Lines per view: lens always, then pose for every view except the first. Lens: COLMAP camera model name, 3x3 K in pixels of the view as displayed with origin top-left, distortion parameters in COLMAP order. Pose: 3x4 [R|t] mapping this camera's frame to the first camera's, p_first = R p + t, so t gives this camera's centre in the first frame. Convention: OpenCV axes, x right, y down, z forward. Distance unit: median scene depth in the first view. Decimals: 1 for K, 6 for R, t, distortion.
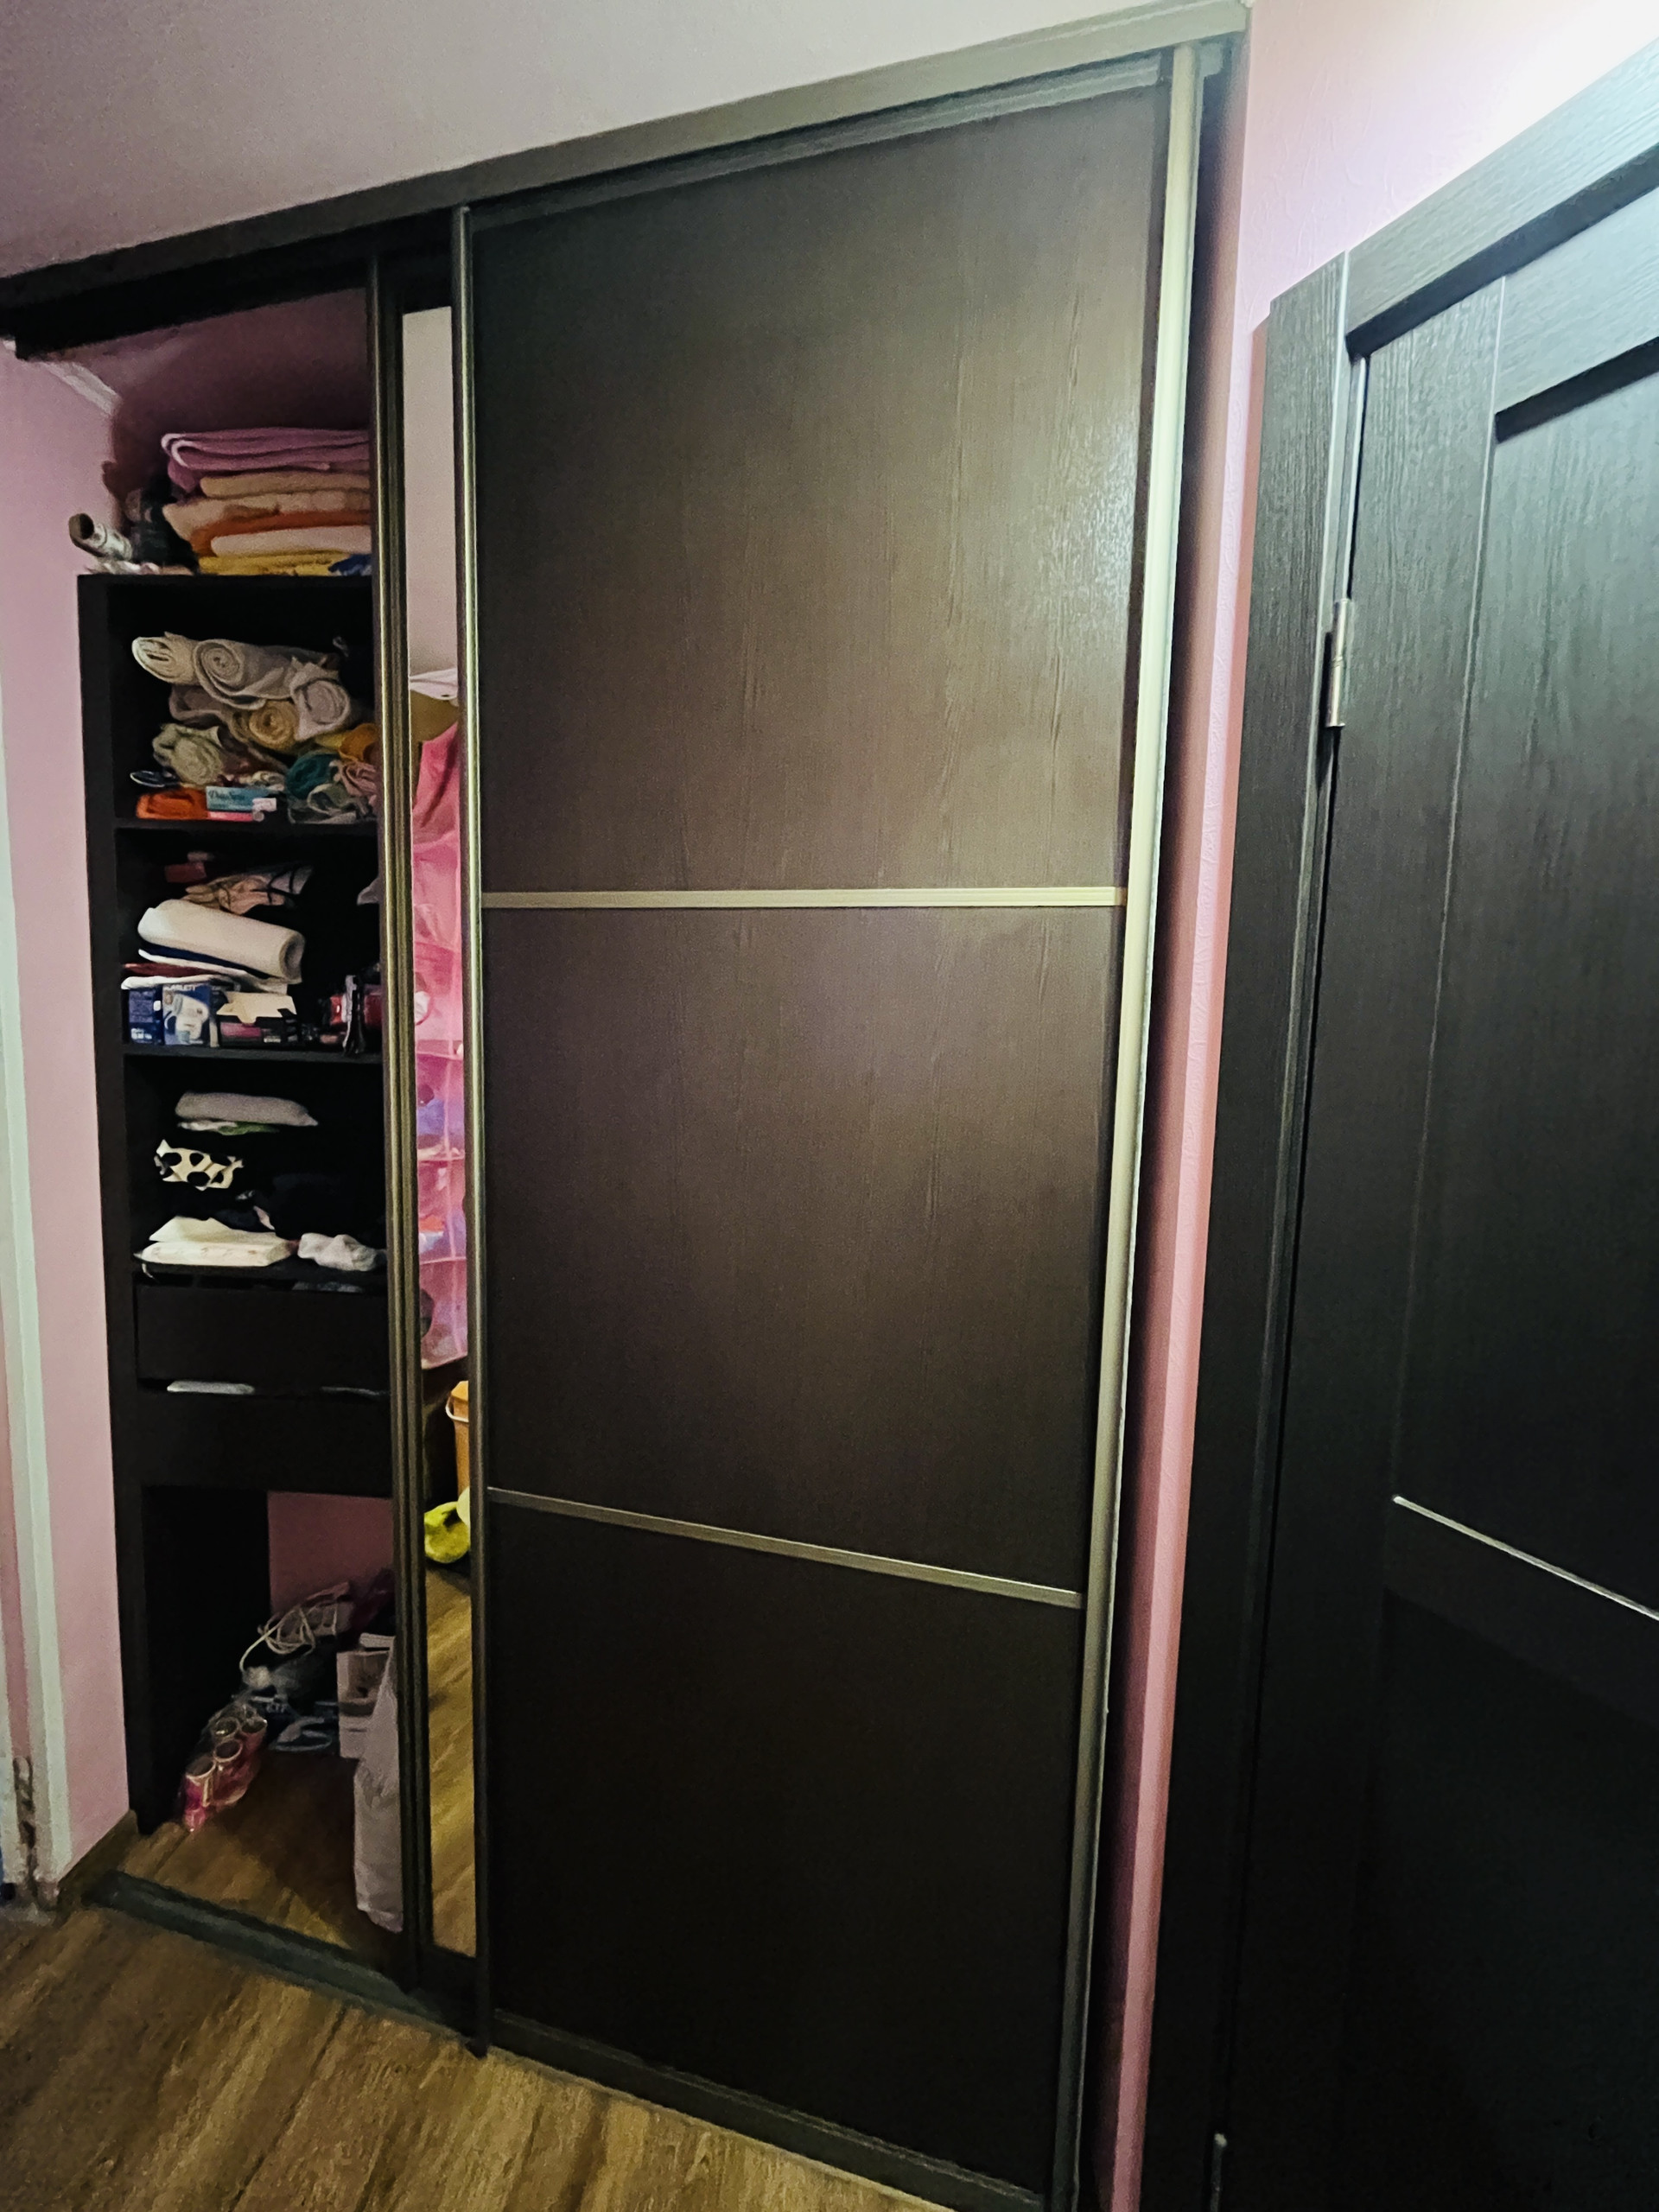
lens RADIAL K [[900.1, 0, 830.9], [0, 900.1, 1100.0], [0, 0, 1]] dist [-0.003359, -0.000075]
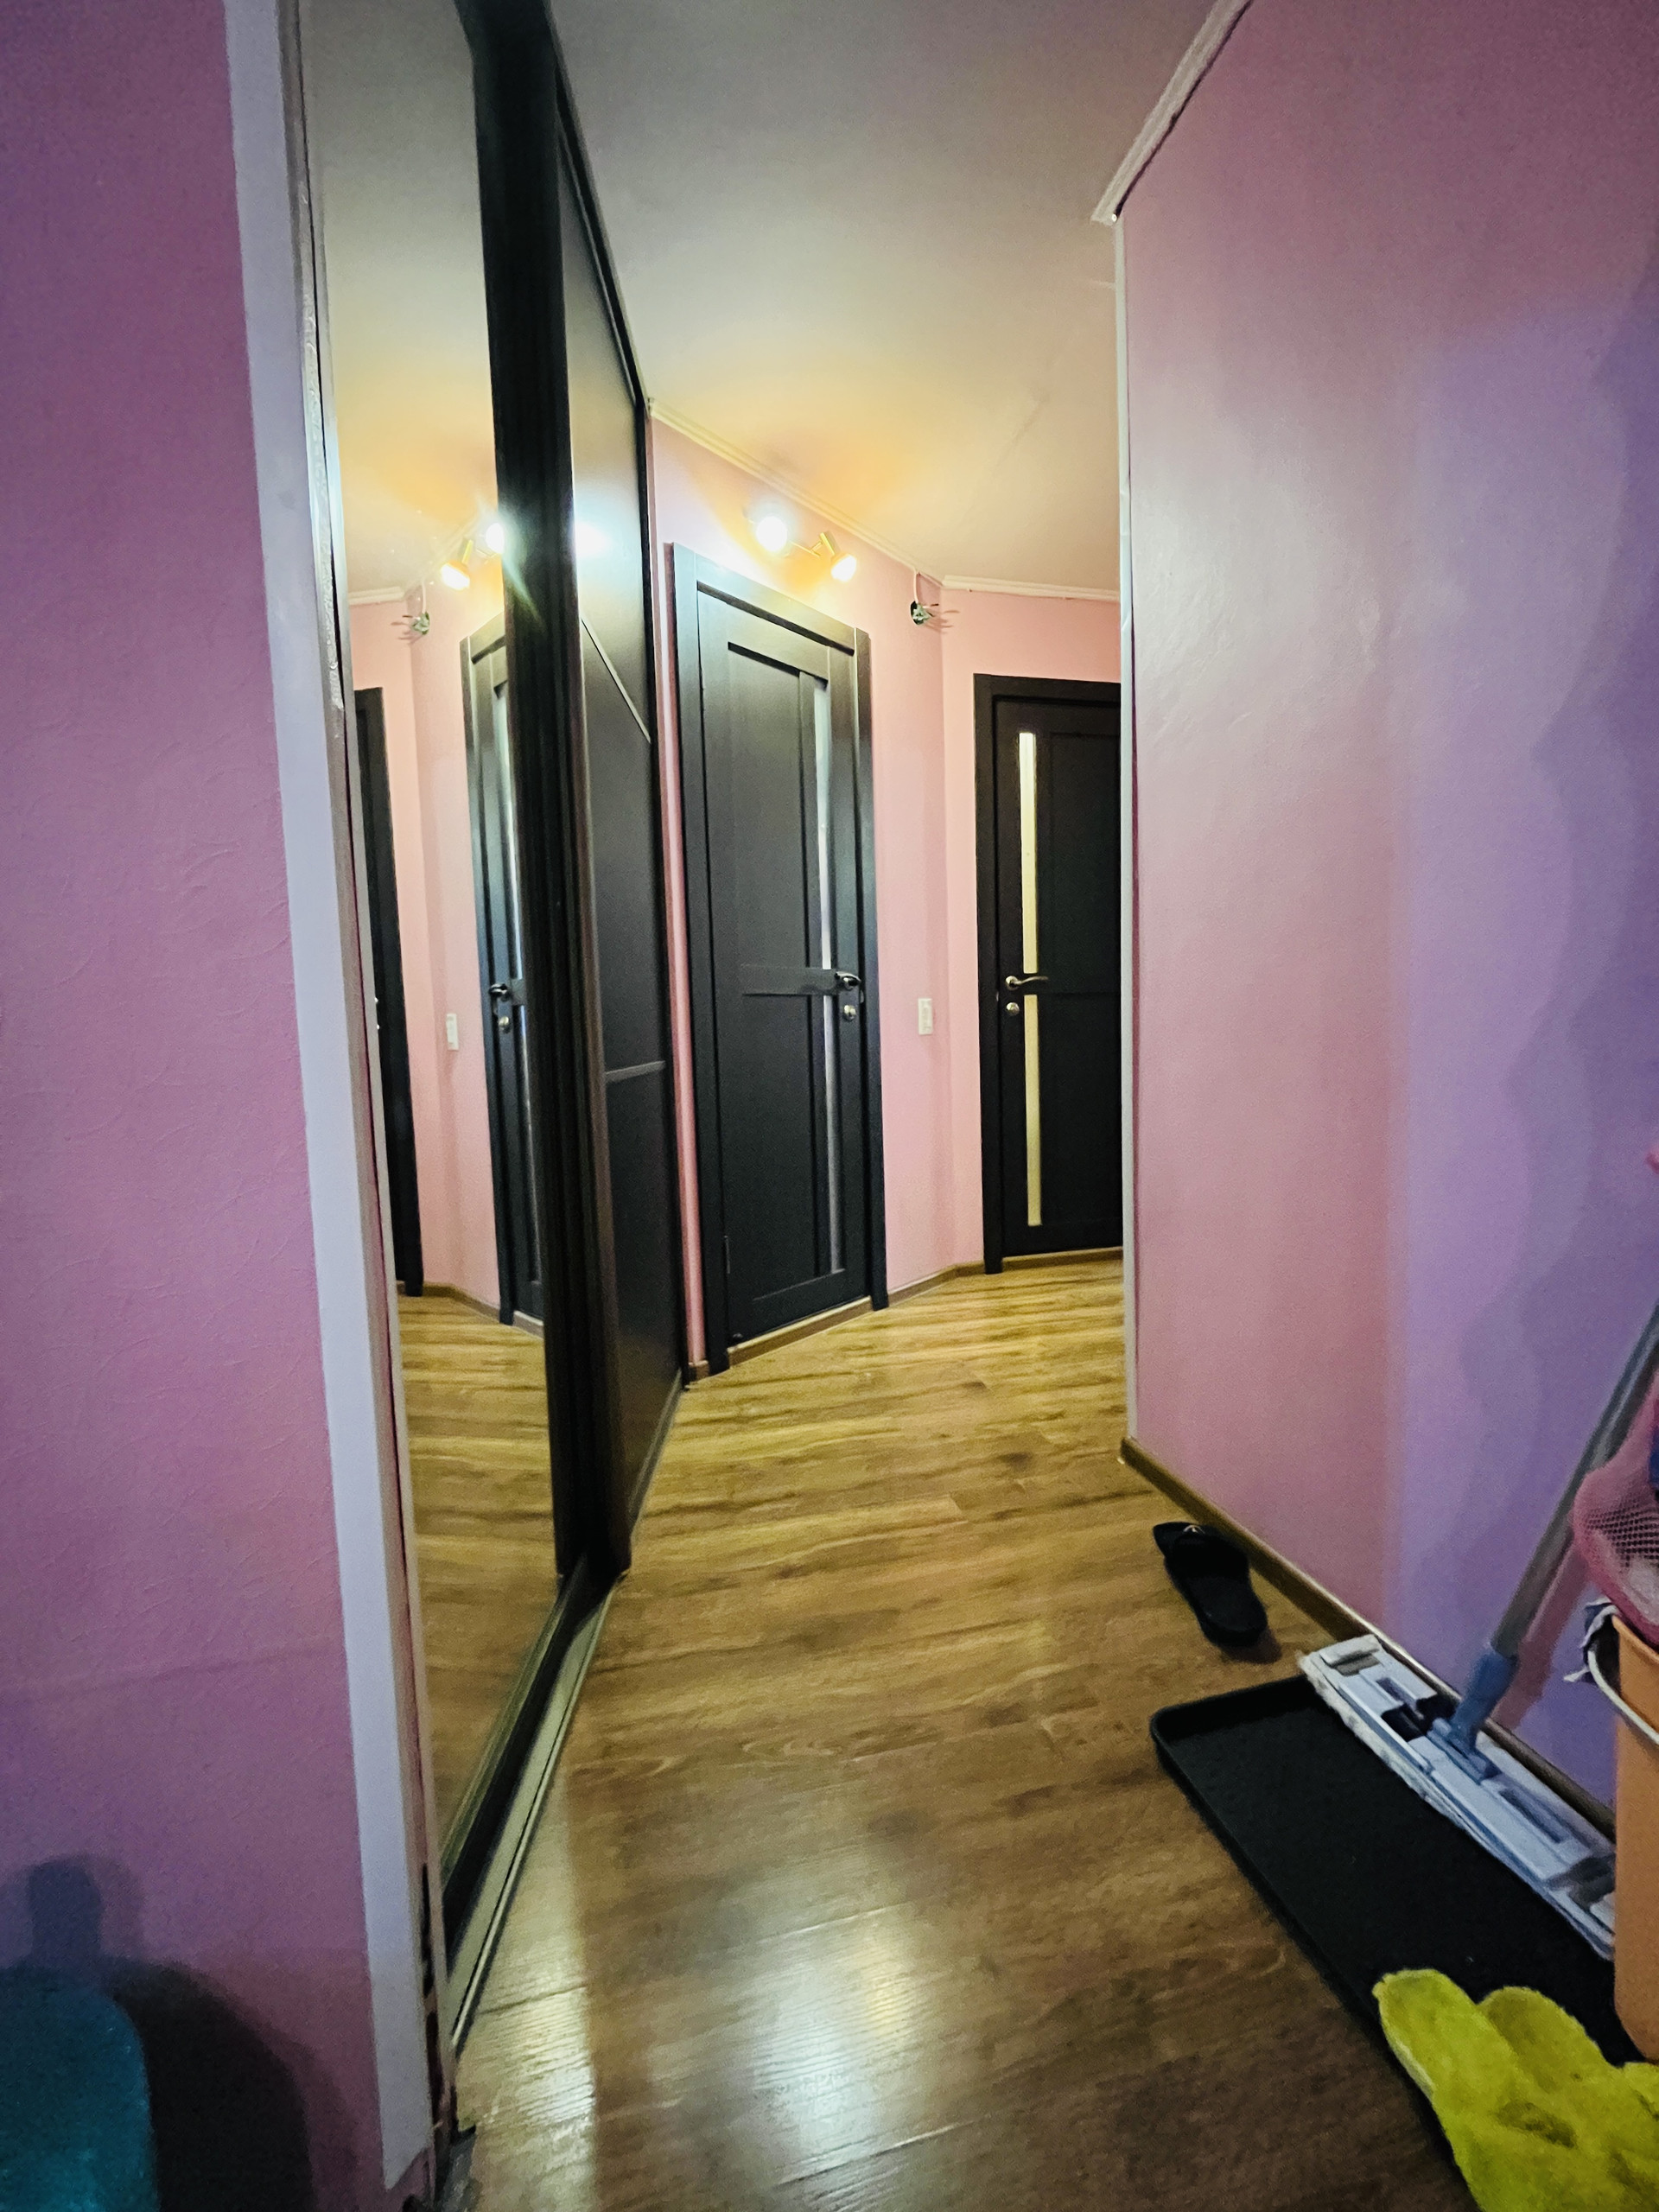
lens RADIAL K [[900.1, 0, 830.9], [0, 900.1, 1100.0], [0, 0, 1]] dist [-0.003359, -0.000075]
pose [[-0.273162, -0.099476, 0.956811, -1.746716], [0.101686, 0.986081, 0.131549, 0.341970], [-0.956578, 0.133228, -0.259245, 1.078986]]
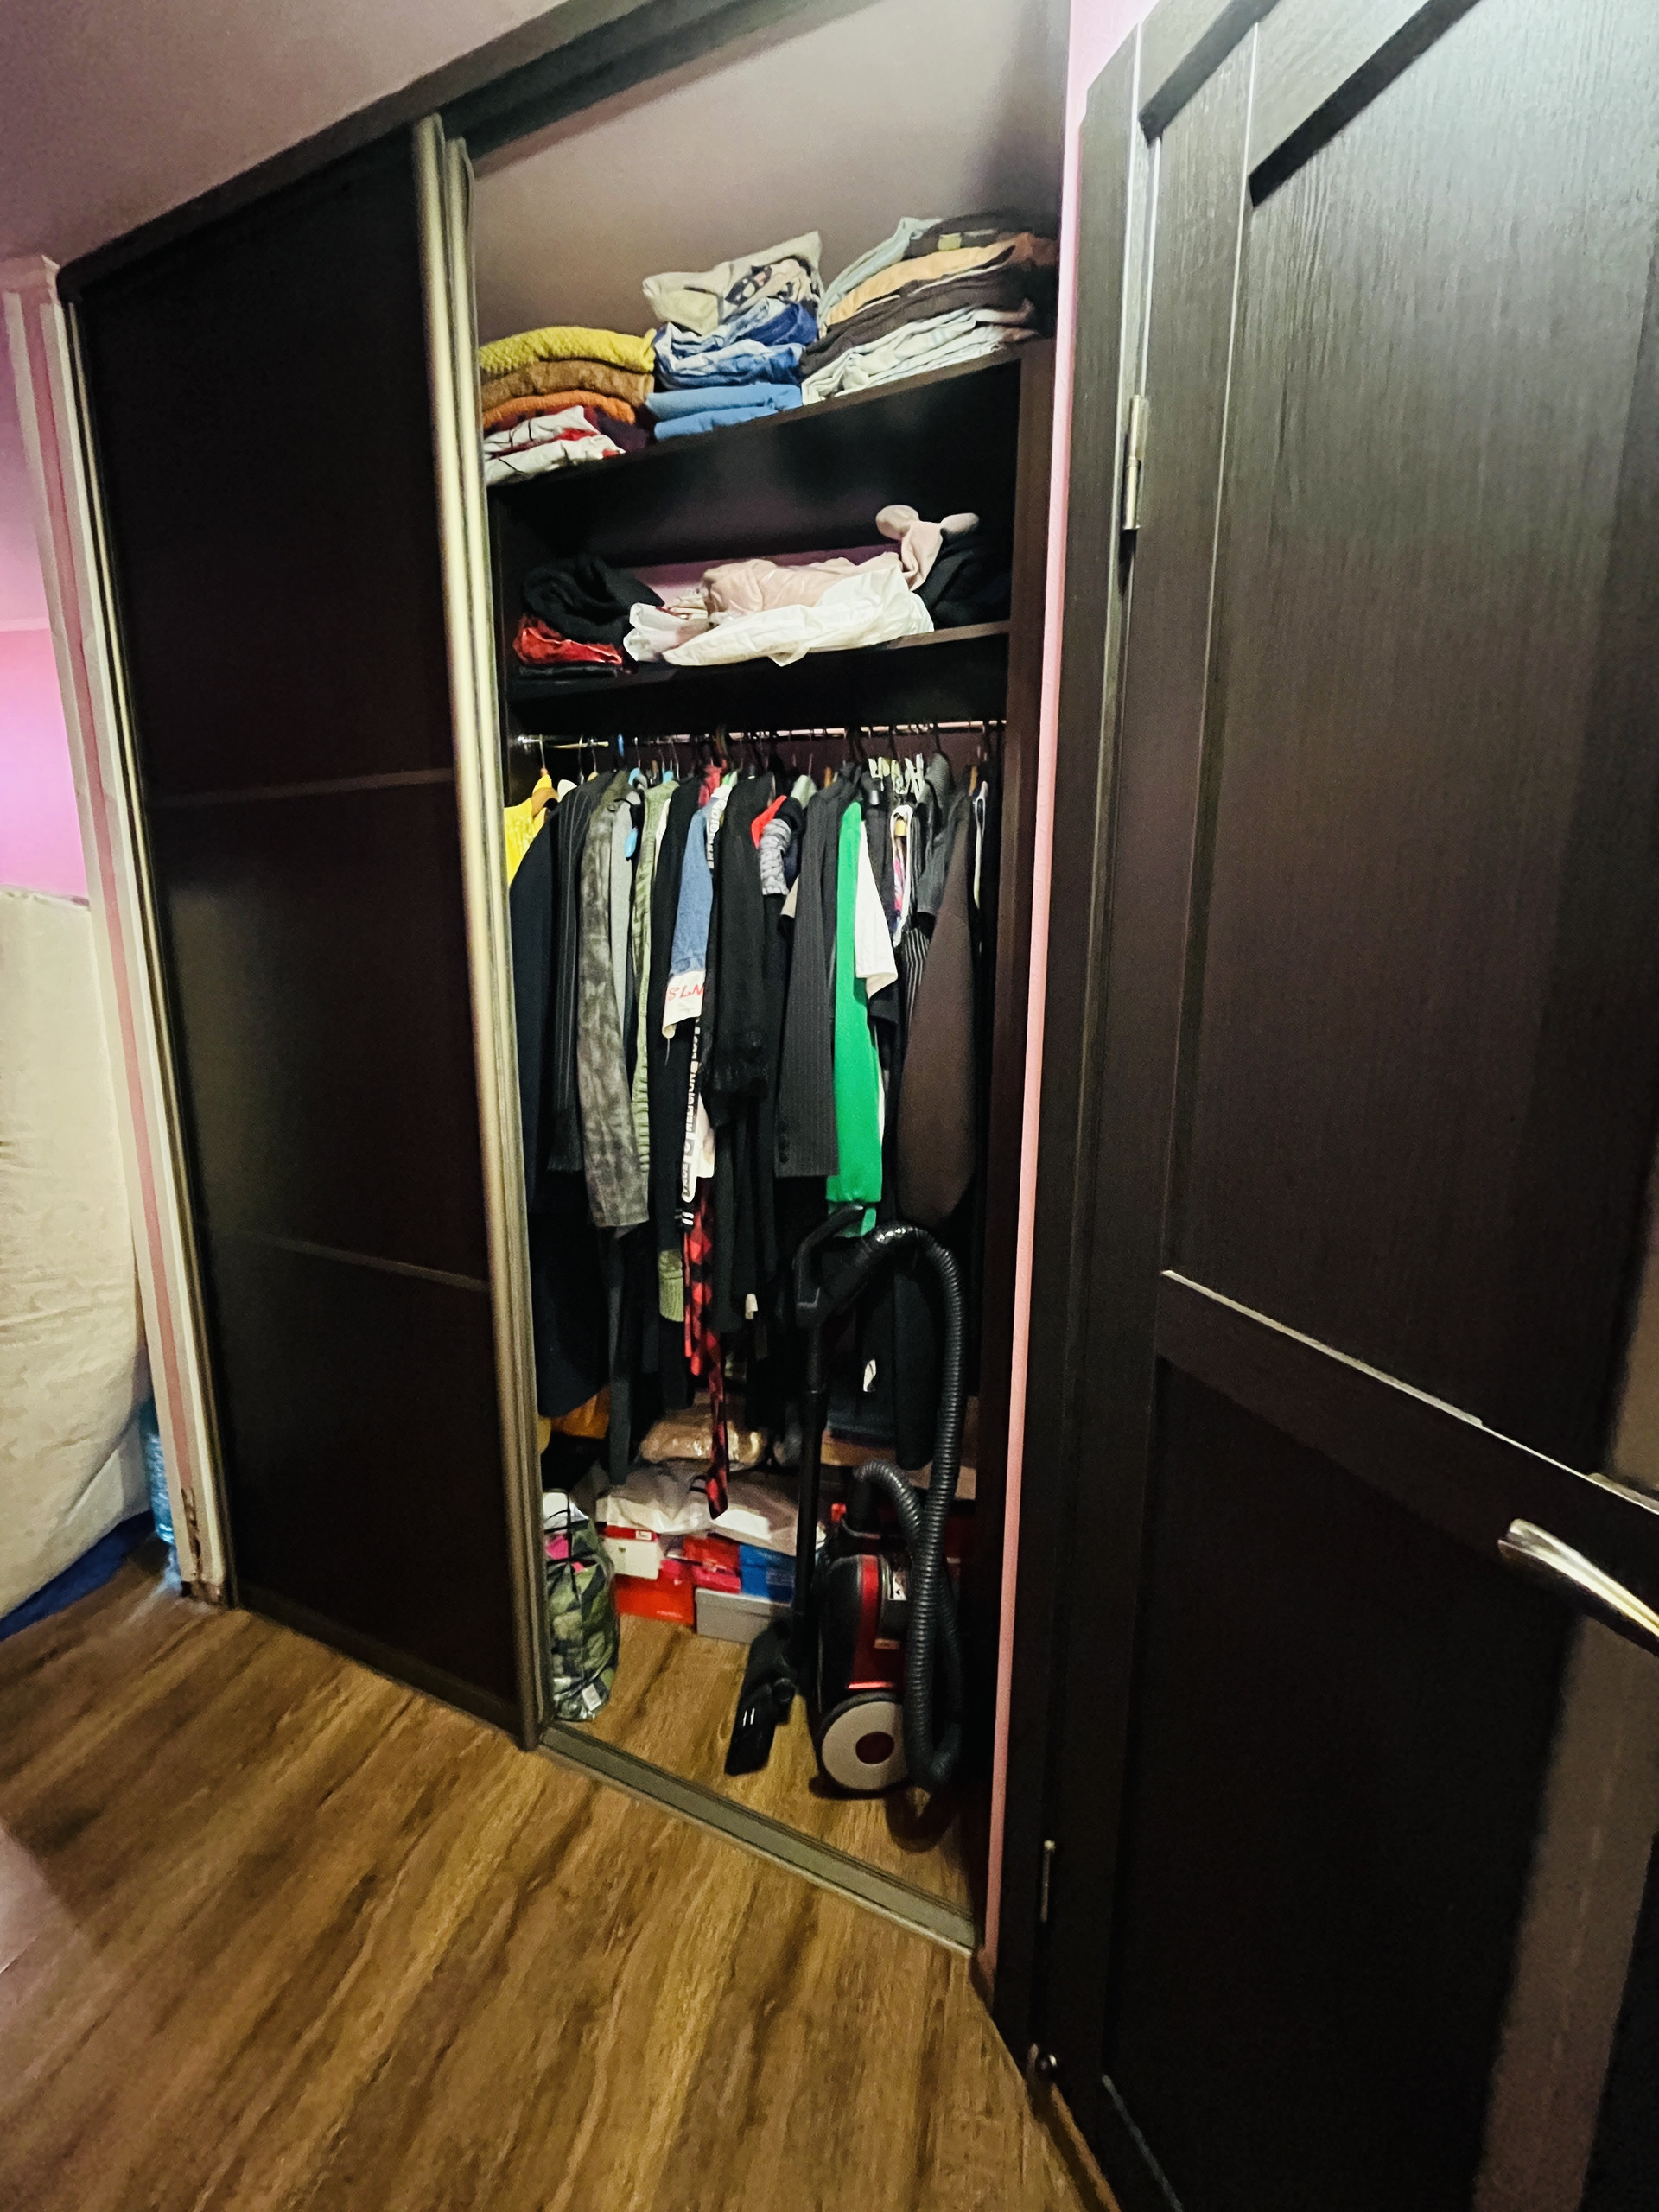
lens RADIAL K [[900.1, 0, 830.9], [0, 900.1, 1100.0], [0, 0, 1]] dist [-0.003359, -0.000075]
pose [[0.983538, 0.003831, -0.180660, 0.286878], [0.009550, 0.997276, 0.073141, 0.104808], [0.180449, -0.073662, 0.980822, -0.074763]]
